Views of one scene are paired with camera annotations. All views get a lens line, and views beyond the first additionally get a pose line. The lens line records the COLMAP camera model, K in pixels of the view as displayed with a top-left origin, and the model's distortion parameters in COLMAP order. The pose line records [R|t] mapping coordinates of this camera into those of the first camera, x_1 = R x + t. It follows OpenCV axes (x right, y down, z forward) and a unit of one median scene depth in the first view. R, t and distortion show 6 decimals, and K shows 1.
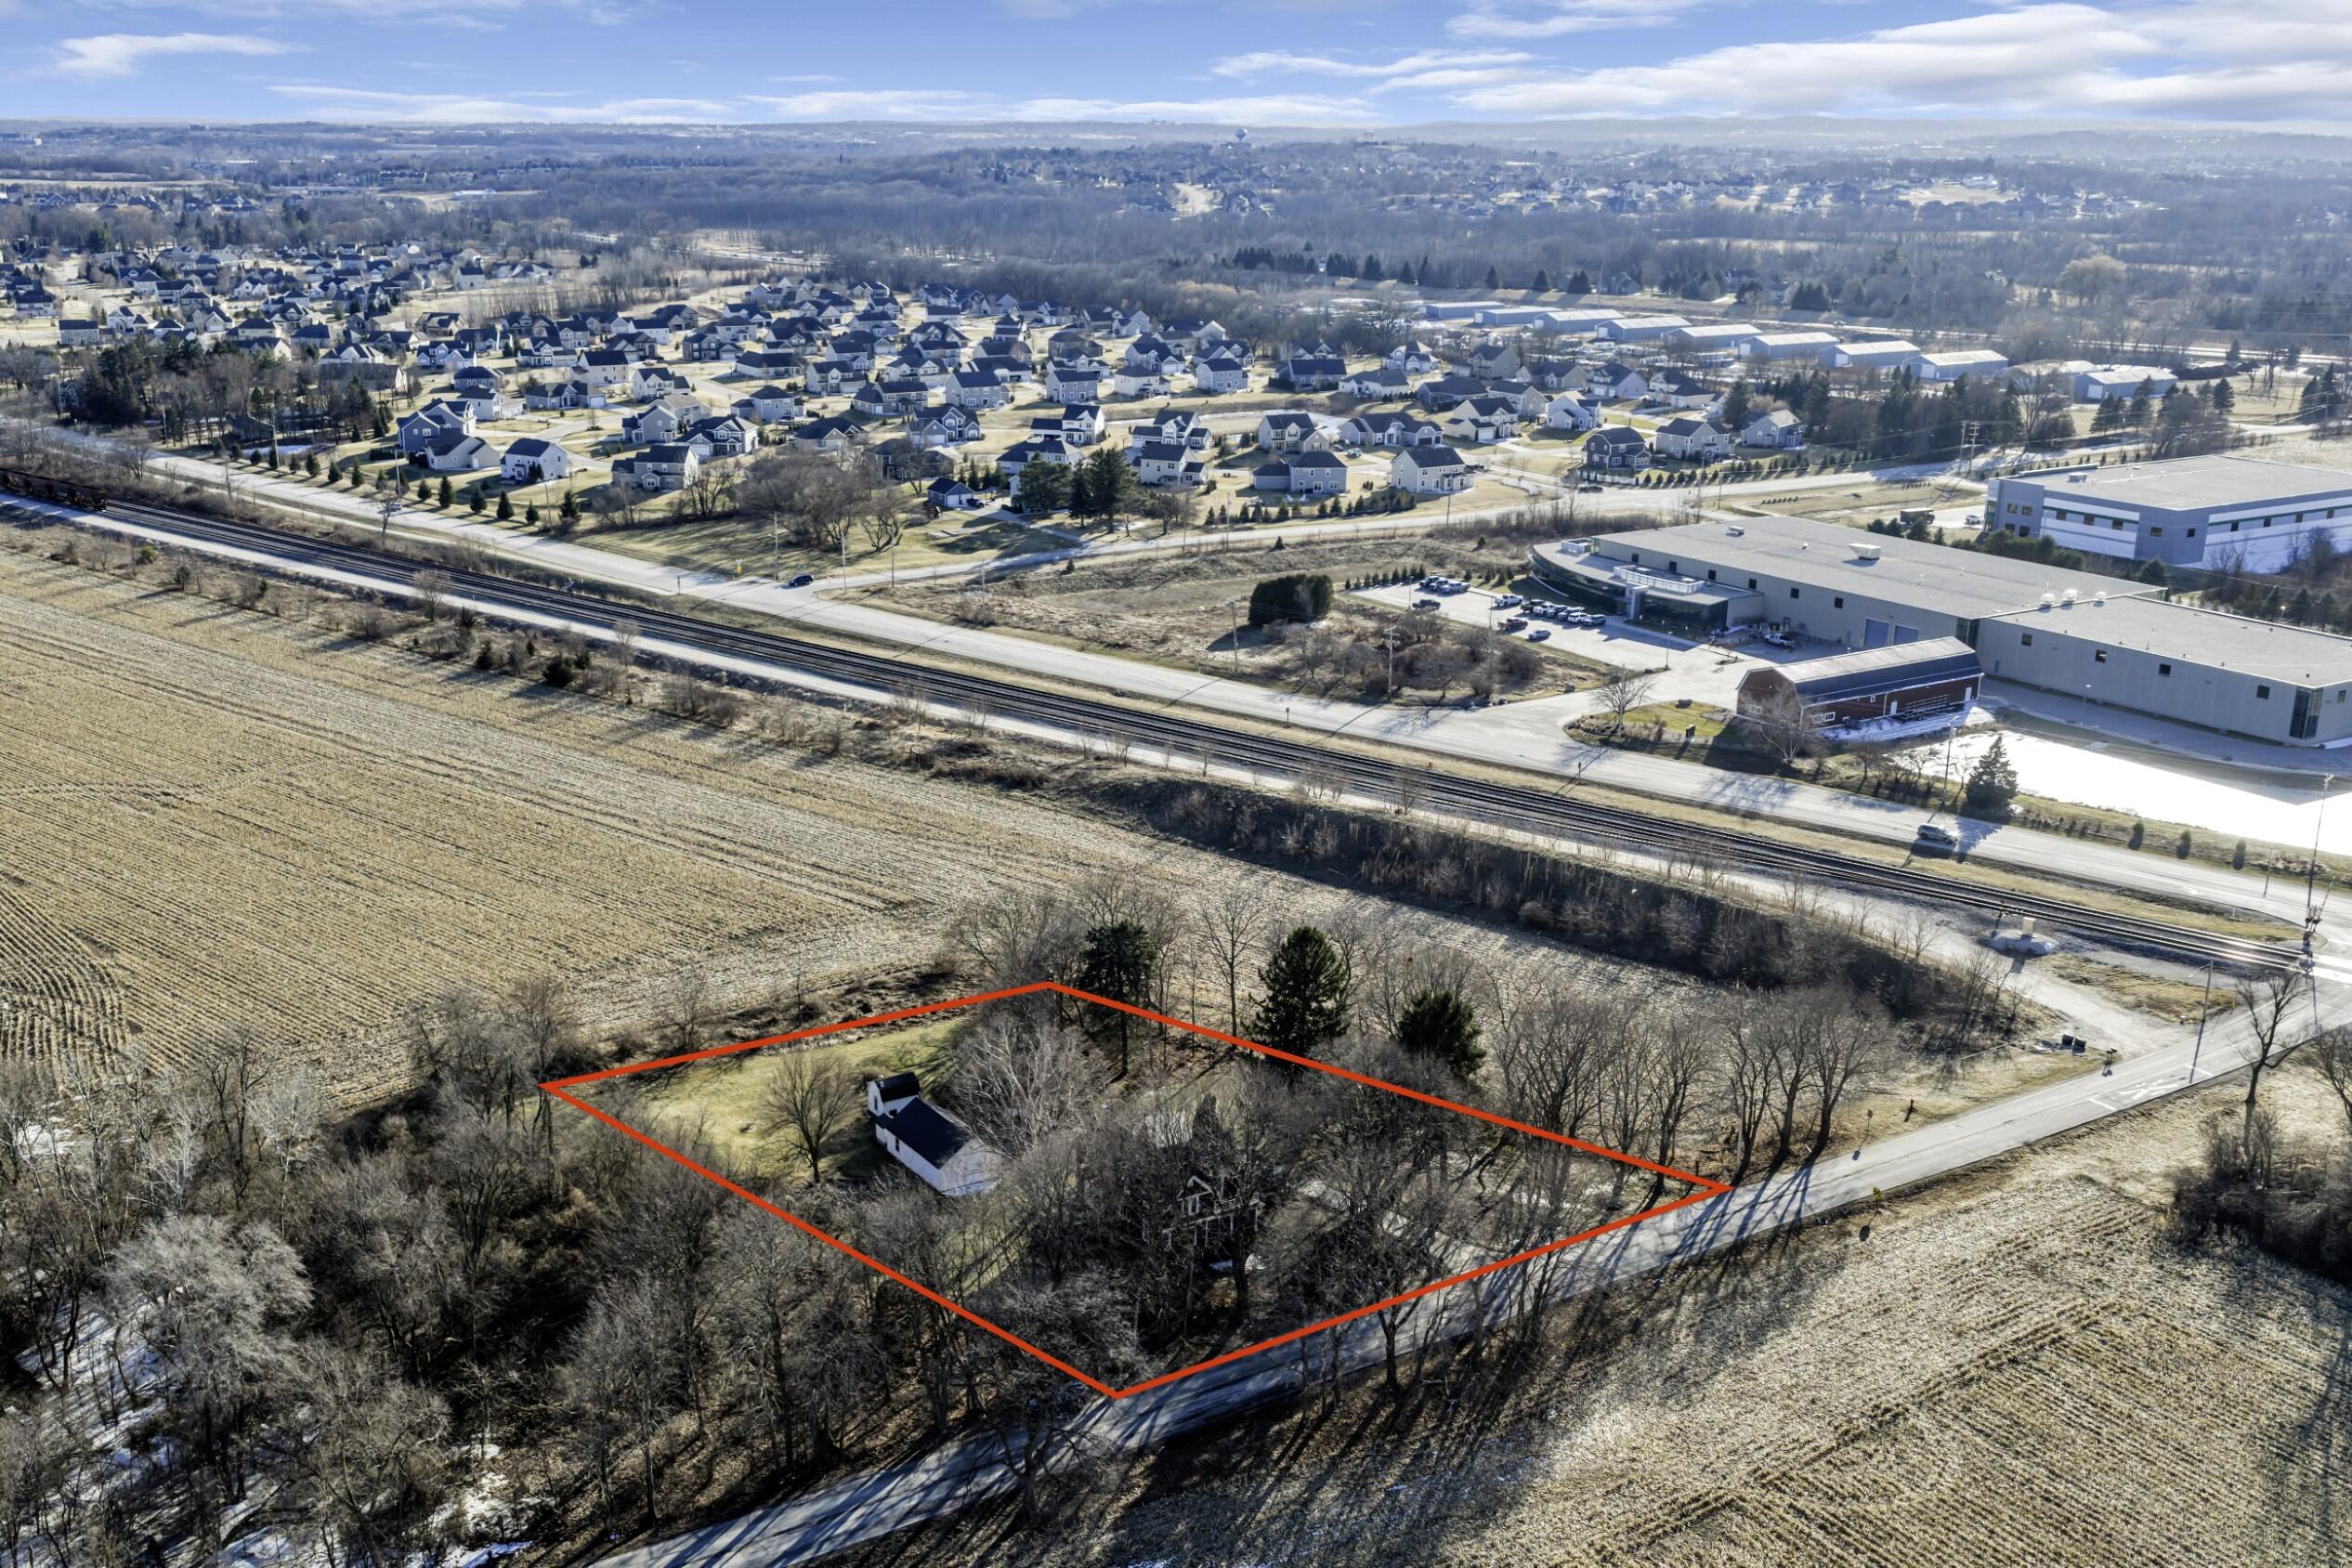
lens RADIAL K [[2219.5, 0, 1095.9], [0, 2219.5, 785.0], [0, 0, 1]] dist [0.034659, -0.090296]
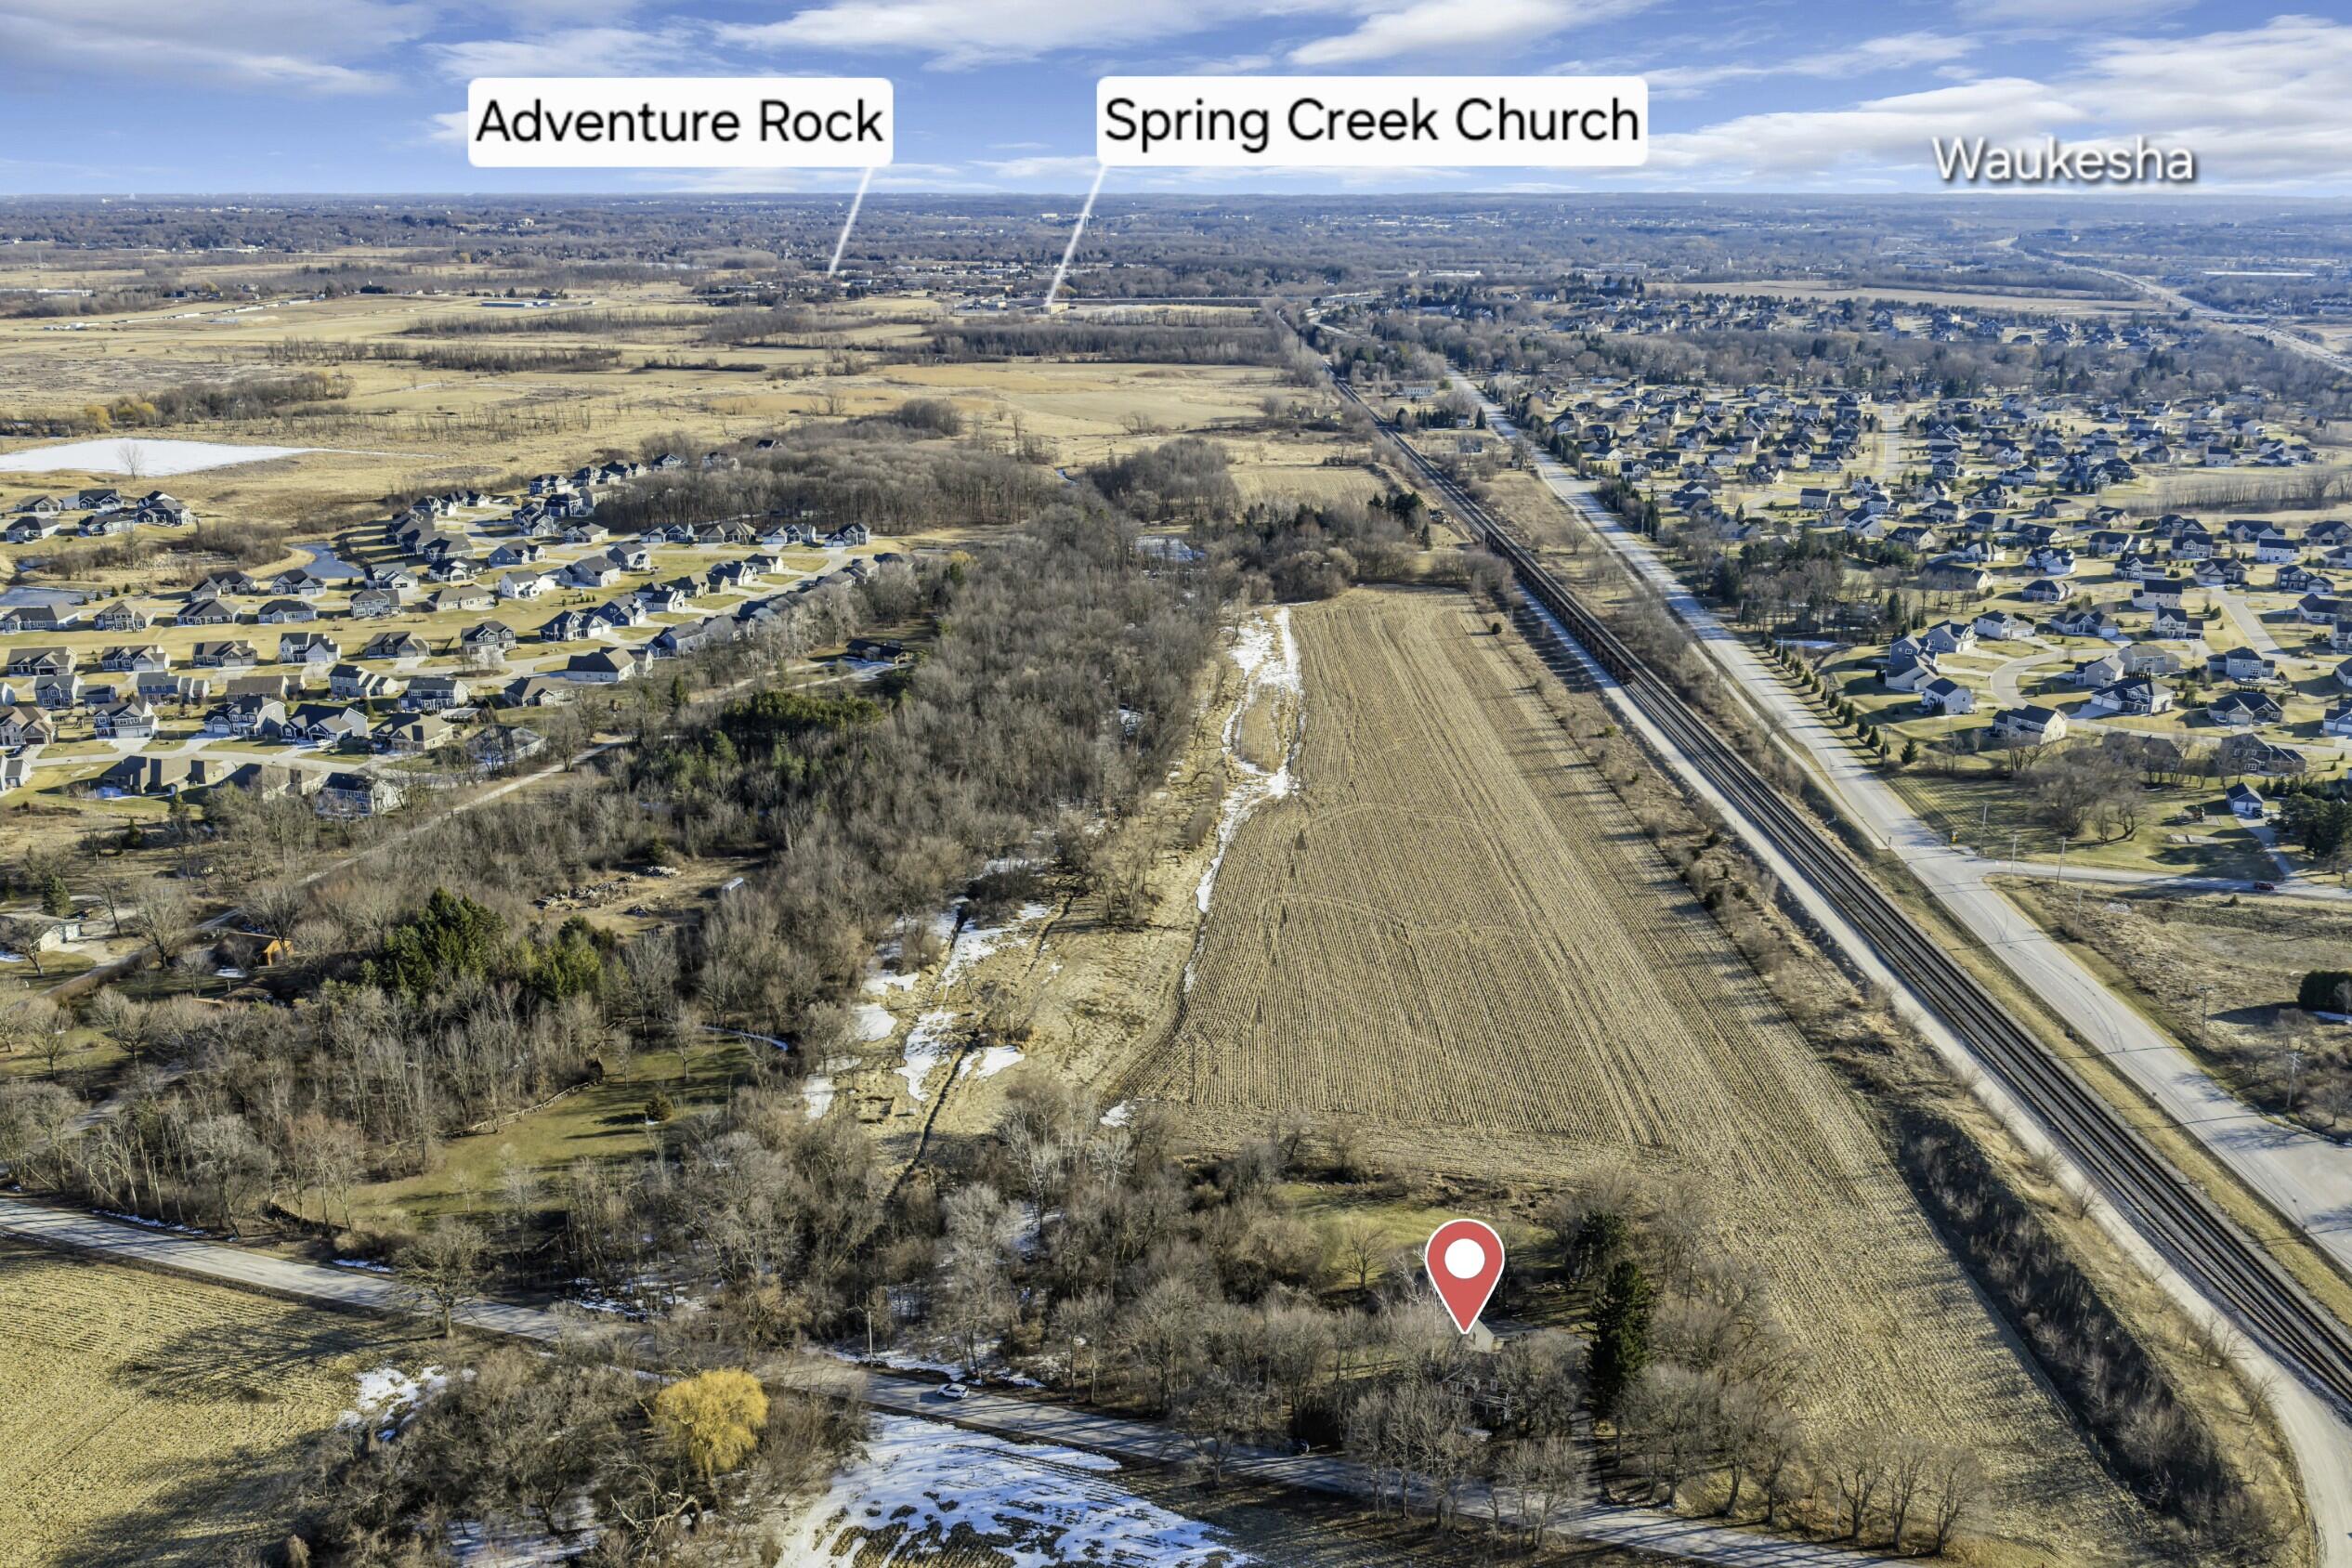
lens RADIAL K [[1983.3, 0, 1255.9], [0, 1983.3, 784.0], [0, 0, 1]] dist [0.007608, -0.012726]
pose [[0.679055, 0.210742, -0.703187, 0.422066], [-0.213922, 0.973140, 0.085064, -0.163217], [0.702226, 0.092664, 0.705898, -0.095660]]
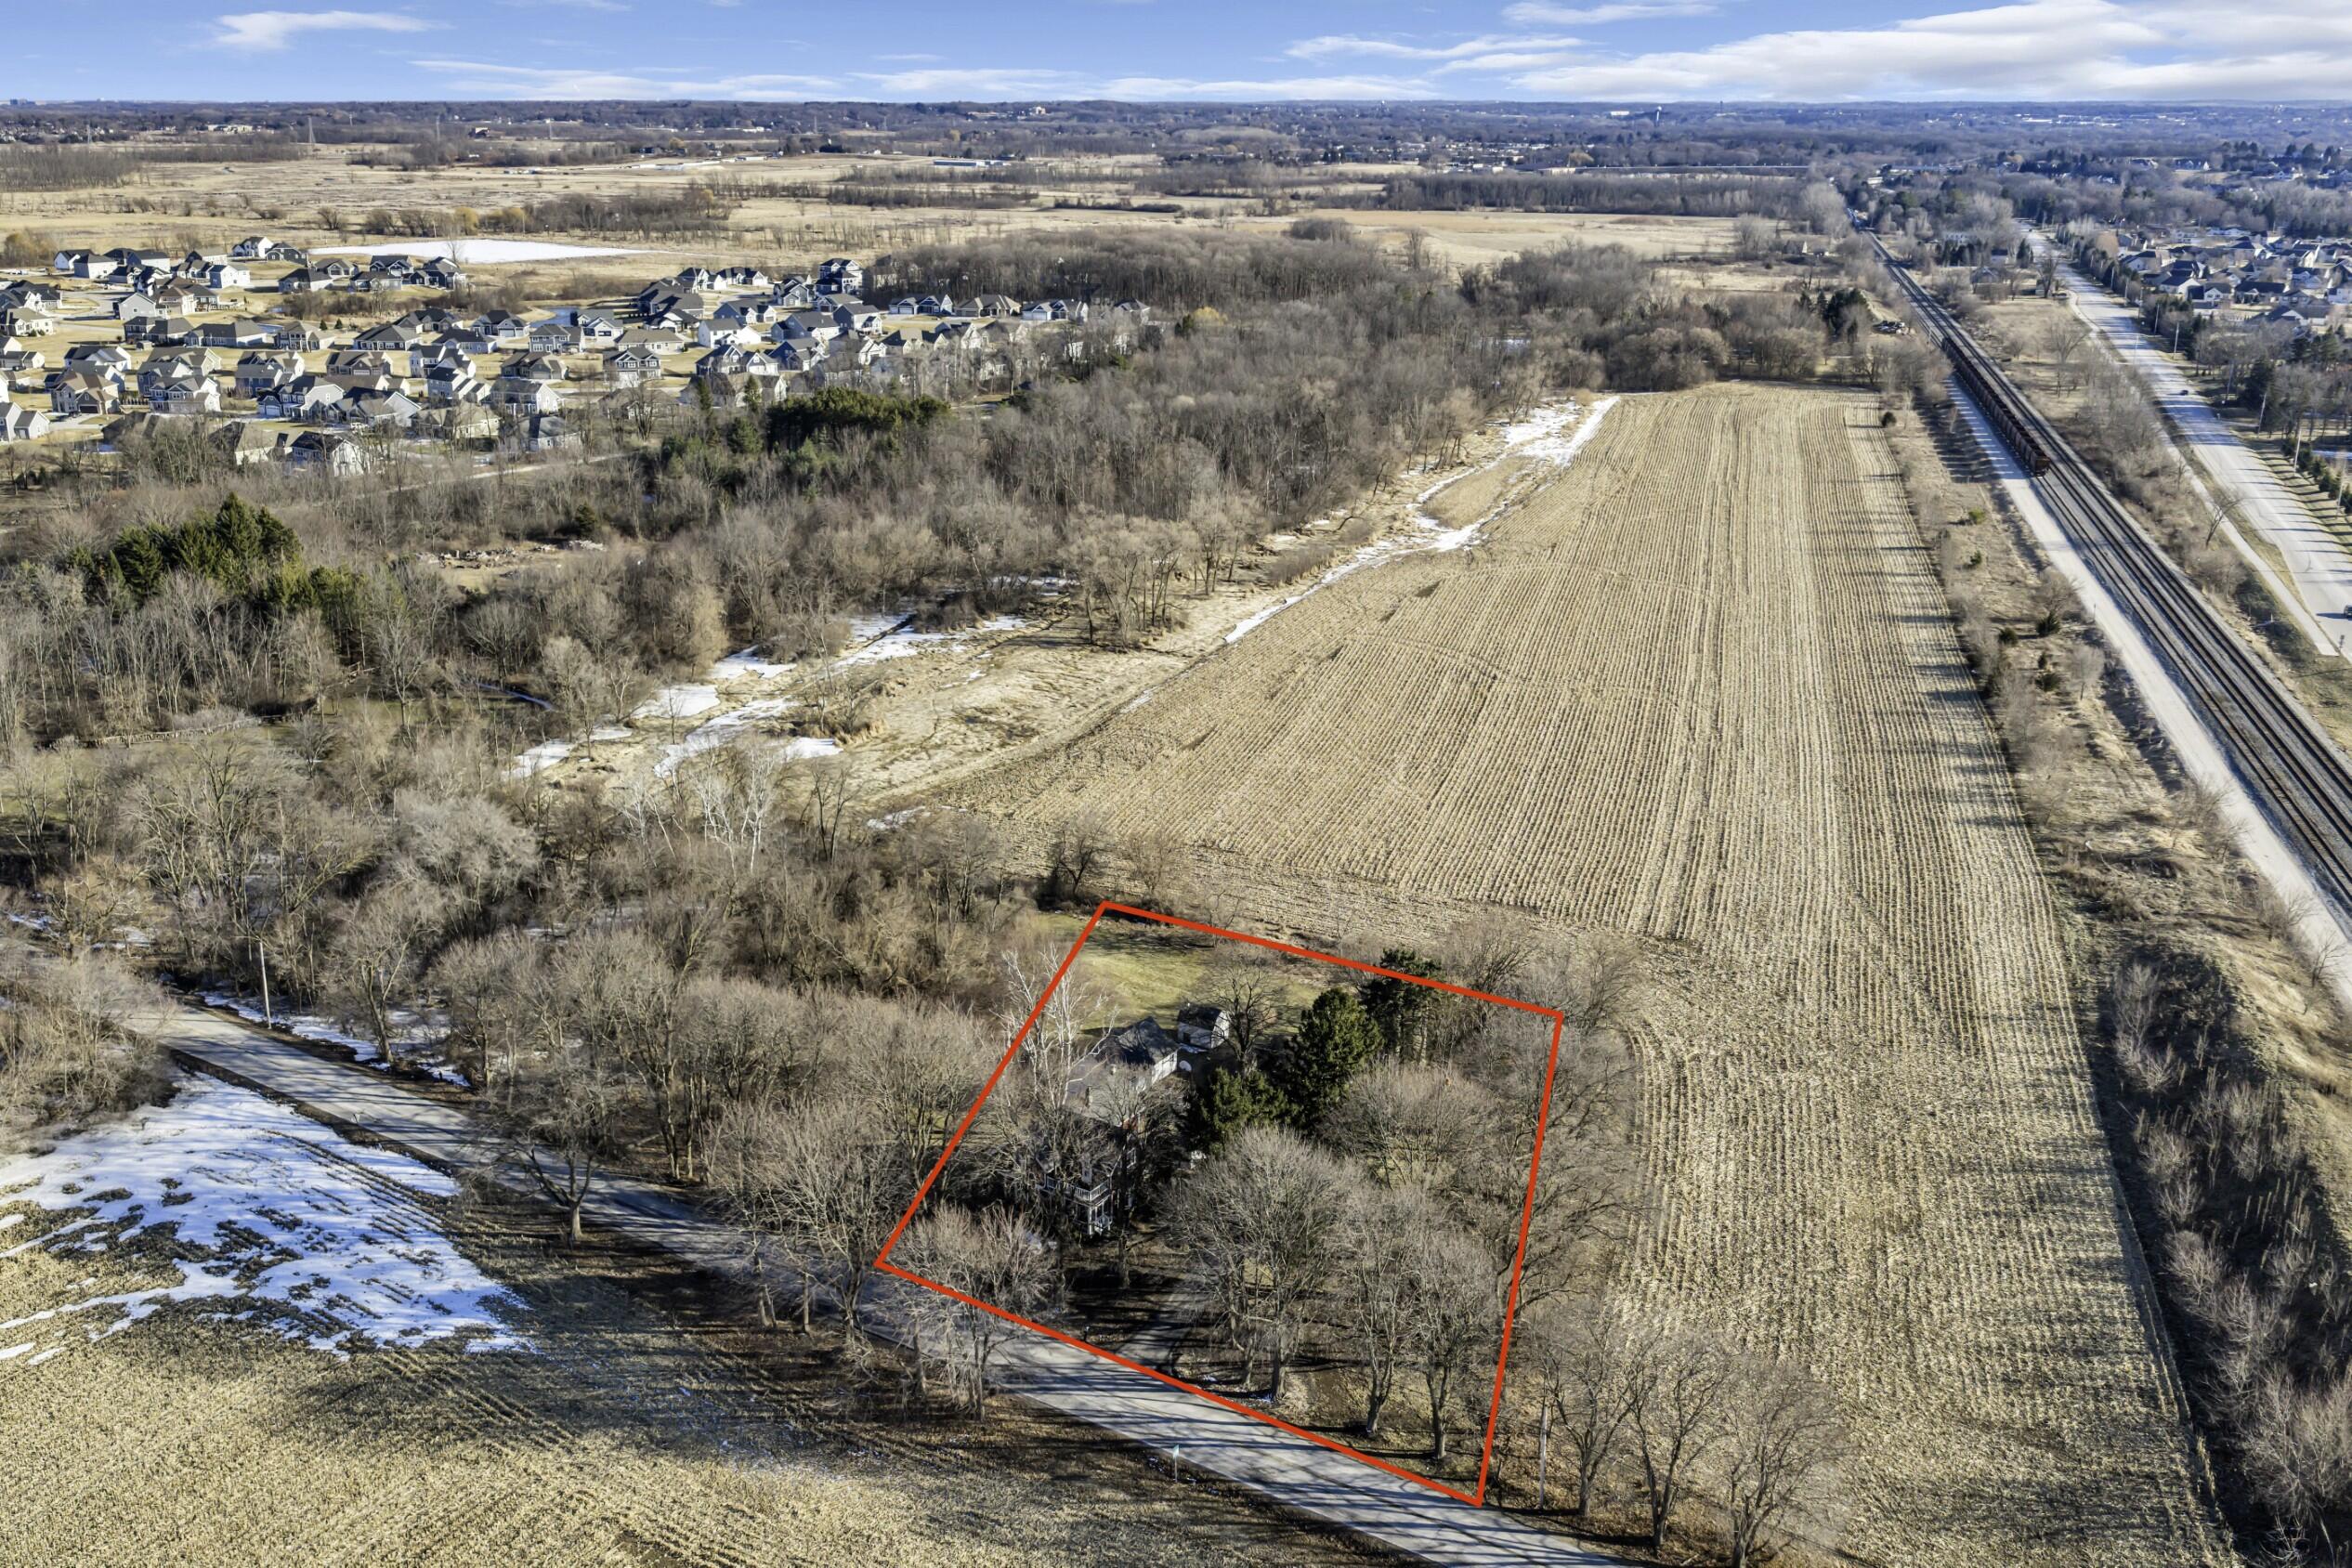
lens RADIAL K [[2219.5, 0, 1095.9], [0, 2219.5, 785.0], [0, 0, 1]] dist [0.034659, -0.090296]
pose [[0.406808, 0.269870, -0.872742, 0.406735], [-0.265594, 0.949039, 0.169663, -0.066558], [0.874052, 0.162774, 0.457752, 0.261927]]
